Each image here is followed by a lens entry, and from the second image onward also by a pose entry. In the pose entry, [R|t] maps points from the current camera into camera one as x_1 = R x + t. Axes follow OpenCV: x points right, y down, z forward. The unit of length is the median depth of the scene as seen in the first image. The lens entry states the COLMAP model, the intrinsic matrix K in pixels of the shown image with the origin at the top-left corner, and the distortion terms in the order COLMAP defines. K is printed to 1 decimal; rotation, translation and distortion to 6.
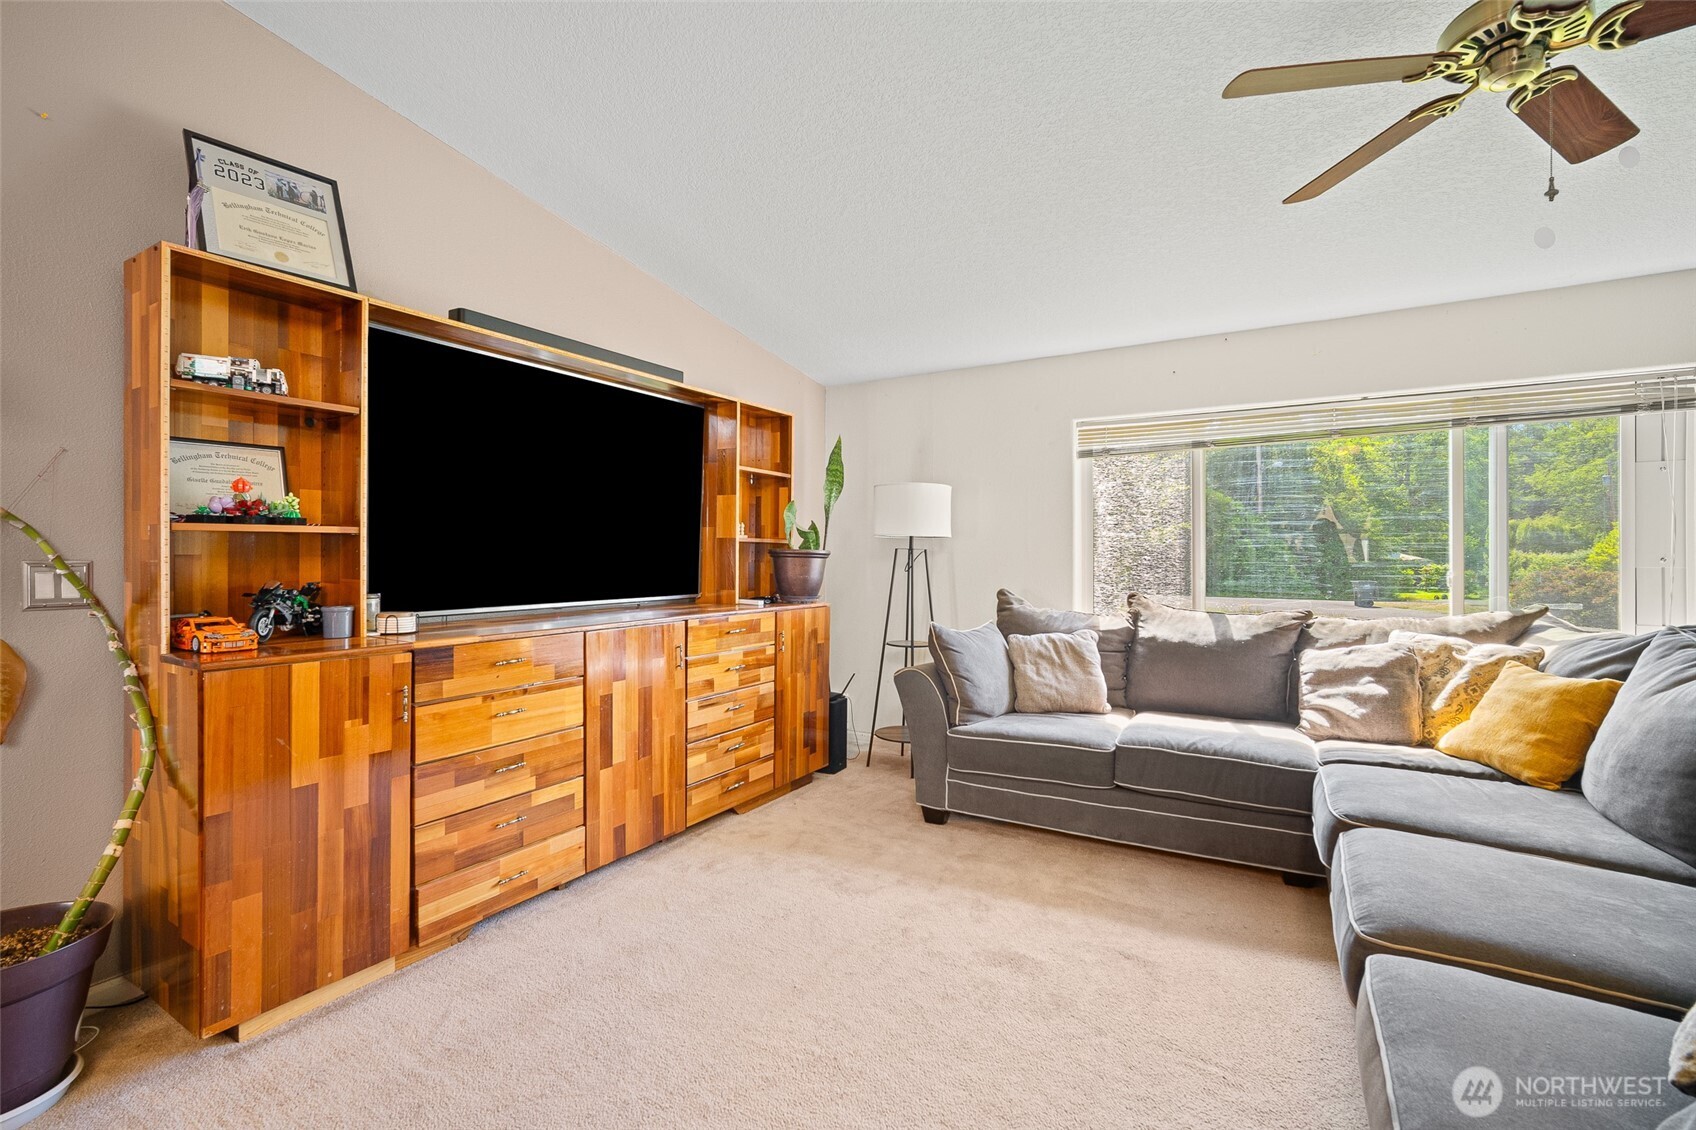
lens RADIAL K [[767.9, 0, 823.5], [0, 767.9, 556.9], [0, 0, 1]] dist [-0.000947, 0.000192]
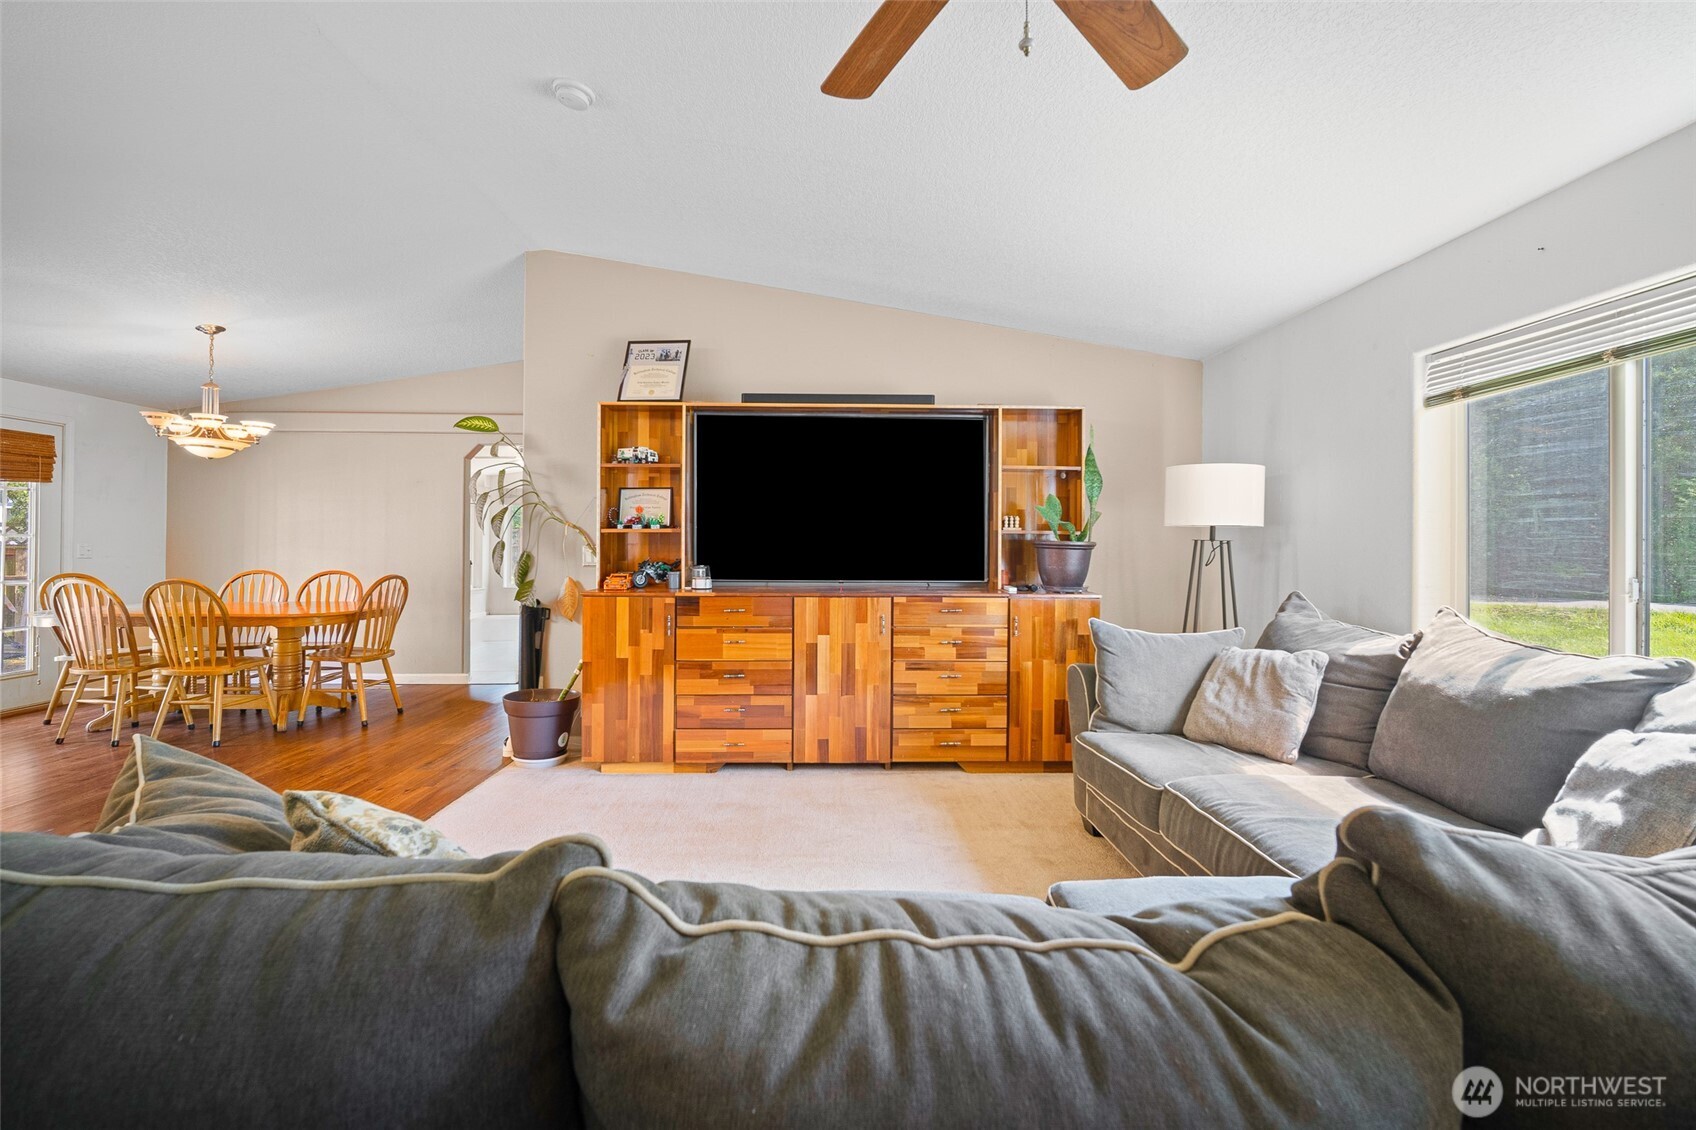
lens RADIAL K [[723.6, 0, 828.3], [0, 723.6, 539.9], [0, 0, 1]] dist [-0.001232, -0.000242]
pose [[0.540600, -0.000459, -0.841280, 0.896532], [-0.007873, 0.999953, -0.005605, -0.004531], [0.841243, 0.009654, 0.540571, 0.311821]]
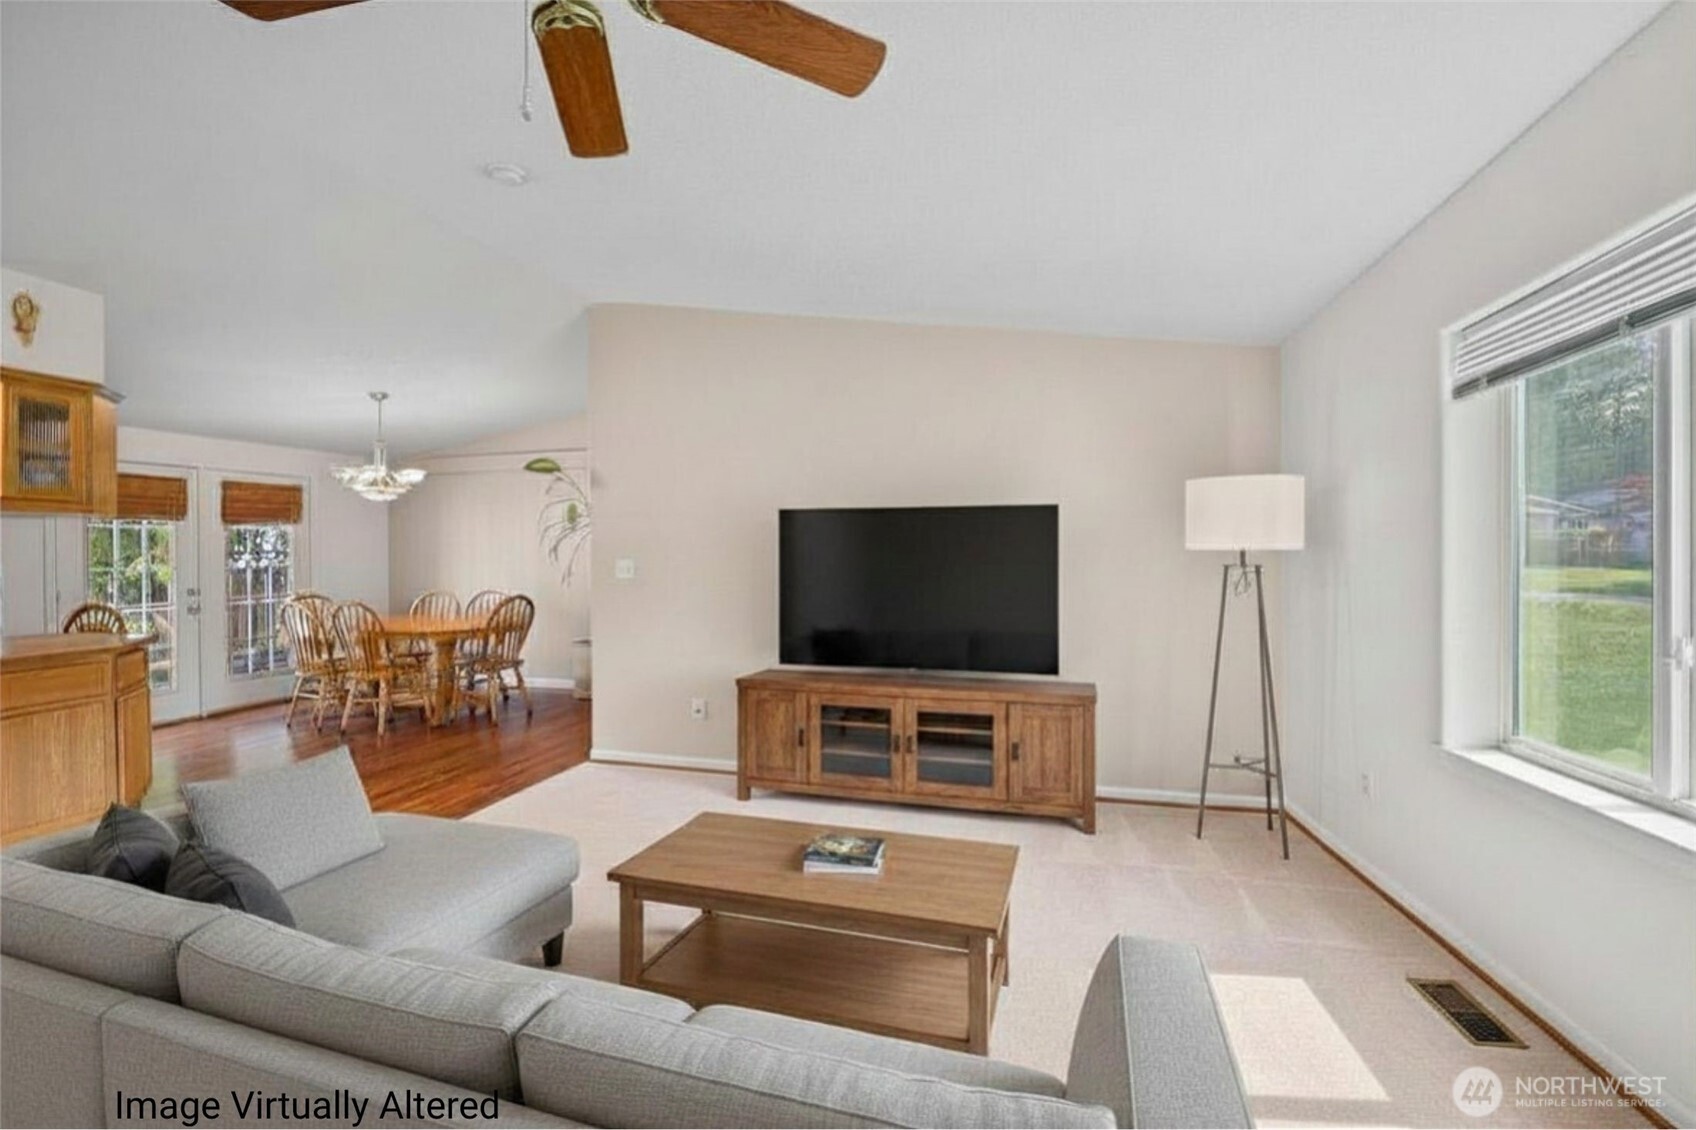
lens RADIAL K [[720.7, 0, 838.4], [0, 720.7, 551.1], [0, 0, 1]] dist [0.013229, -0.000023]
pose [[0.271042, 0.005402, -0.962552, 1.055531], [0.011374, 0.999896, 0.008814, -0.056858], [0.962500, -0.013337, 0.270953, 0.717113]]
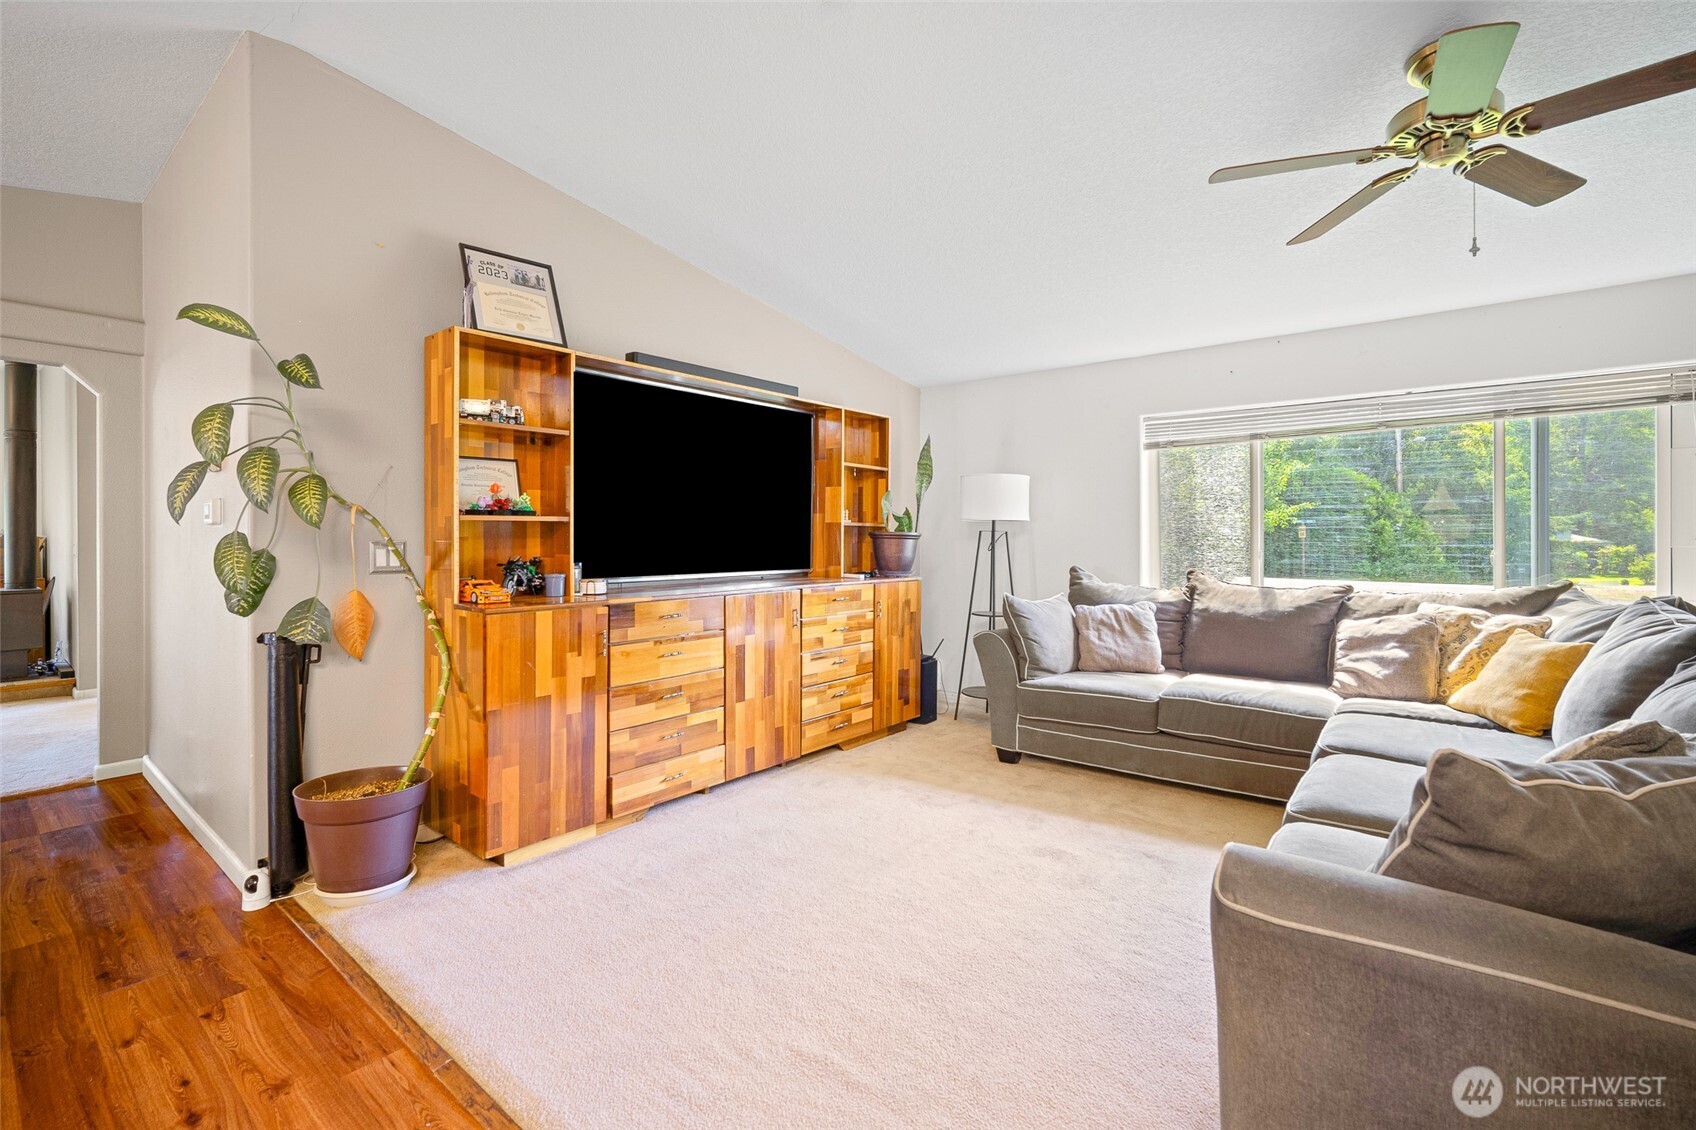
lens RADIAL K [[762.6, 0, 822.4], [0, 762.6, 539.8], [0, 0, 1]] dist [0.000634, 0.000510]
pose [[0.989599, -0.001176, -0.143850, 0.039647], [0.001343, 0.999999, 0.001061, 0.001557], [0.143849, -0.001243, 0.989599, -0.257810]]
